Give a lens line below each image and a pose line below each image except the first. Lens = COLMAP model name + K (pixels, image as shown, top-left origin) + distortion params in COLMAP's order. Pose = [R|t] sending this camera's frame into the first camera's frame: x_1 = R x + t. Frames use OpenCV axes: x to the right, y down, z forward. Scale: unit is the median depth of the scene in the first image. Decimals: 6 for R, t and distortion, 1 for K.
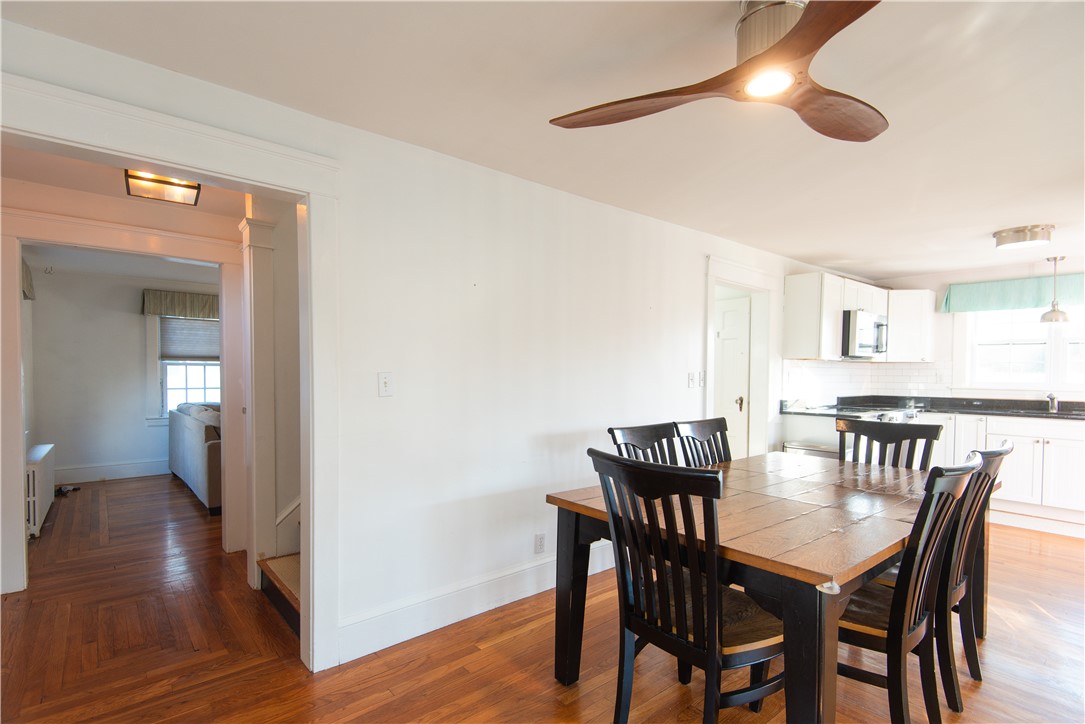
lens RADIAL K [[516.1, 0, 540.7], [0, 516.1, 388.5], [0, 0, 1]] dist [0.009693, -0.002745]
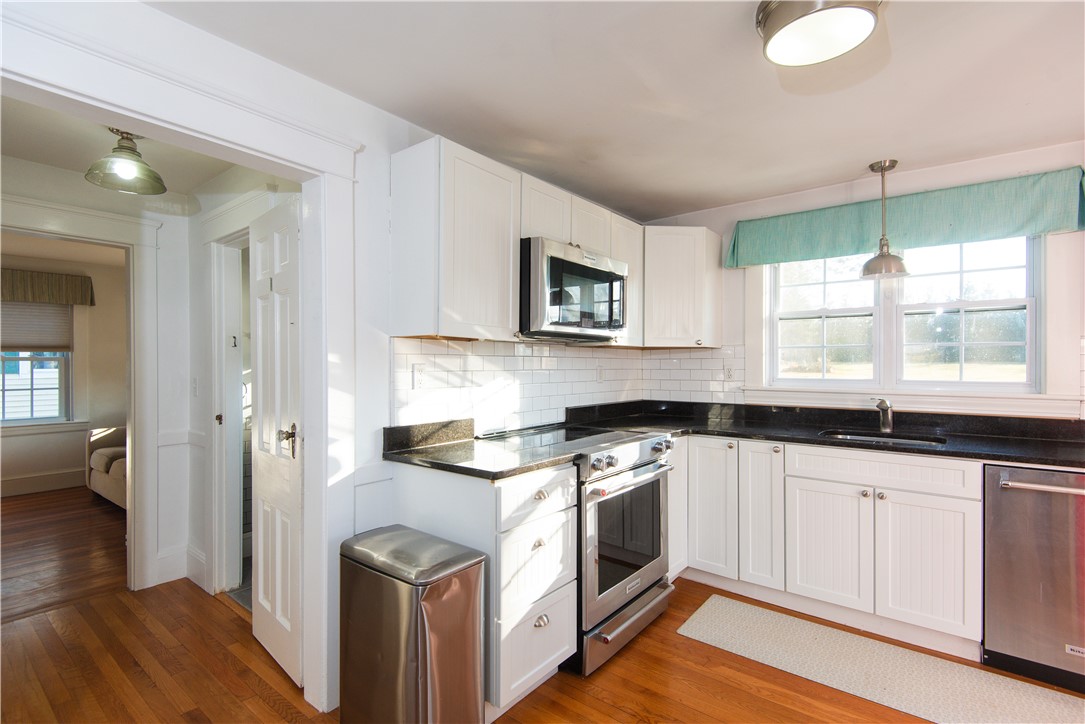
lens RADIAL K [[516.1, 0, 539.1], [0, 516.1, 367.3], [0, 0, 1]] dist [0.009693, -0.002745]
pose [[0.978955, -0.007263, 0.203945, 0.430811], [0.011975, 0.999689, -0.021884, -0.016227], [-0.203723, 0.023865, 0.978738, 0.449677]]
